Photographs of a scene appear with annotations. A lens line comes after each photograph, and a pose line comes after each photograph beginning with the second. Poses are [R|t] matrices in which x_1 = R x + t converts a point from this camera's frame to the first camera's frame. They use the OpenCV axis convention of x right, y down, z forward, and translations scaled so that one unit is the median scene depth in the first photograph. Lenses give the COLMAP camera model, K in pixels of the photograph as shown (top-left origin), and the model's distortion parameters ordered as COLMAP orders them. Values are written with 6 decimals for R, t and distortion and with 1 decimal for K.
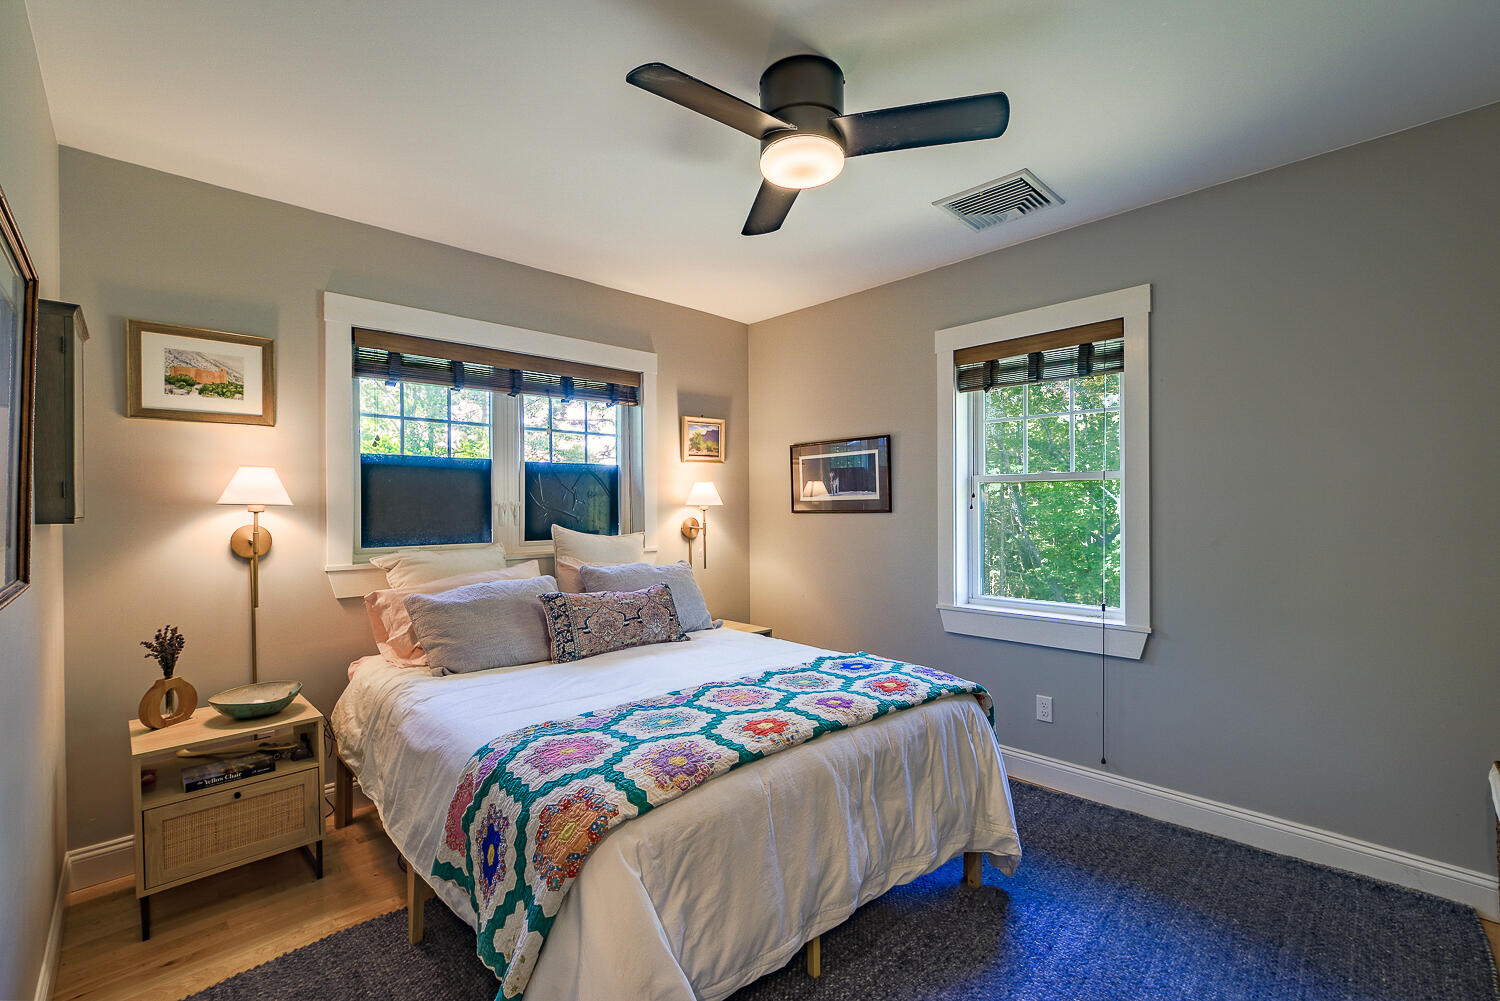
lens RADIAL K [[635.7, 0, 748.6], [0, 635.7, 507.2], [0, 0, 1]] dist [0.000505, 0.000059]
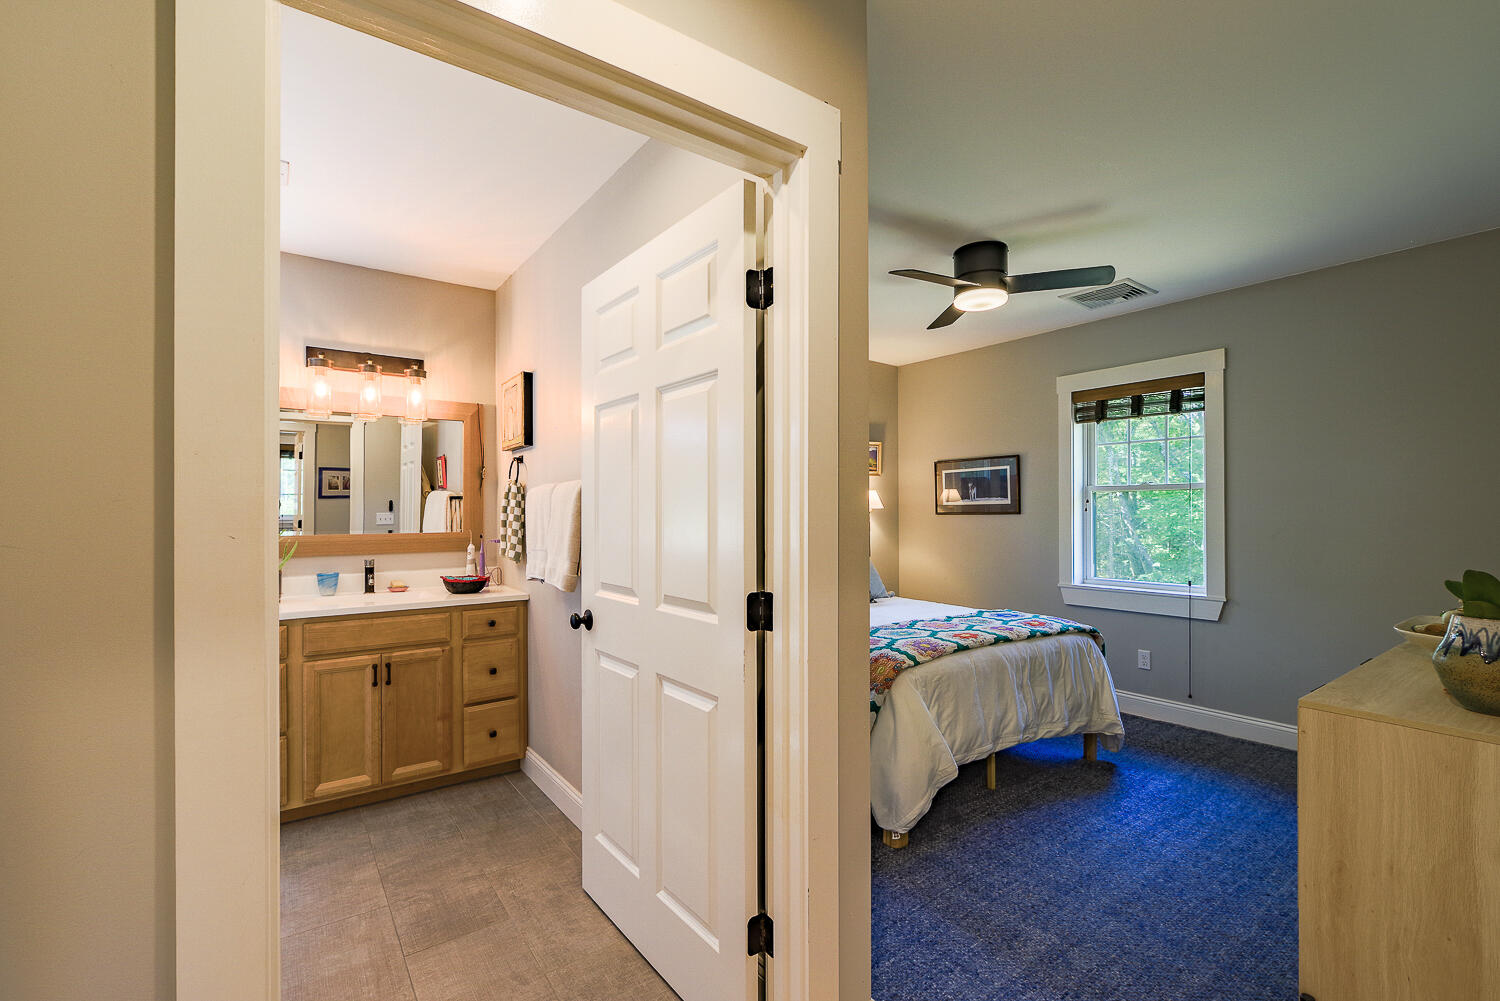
lens RADIAL K [[666.7, 0, 731.9], [0, 666.7, 504.8], [0, 0, 1]] dist [0.000167, -0.000195]
pose [[0.990618, 0.001011, -0.136658, -0.279357], [-0.002009, 0.999972, -0.007170, 0.000688], [0.136647, 0.007377, 0.990592, -0.700444]]
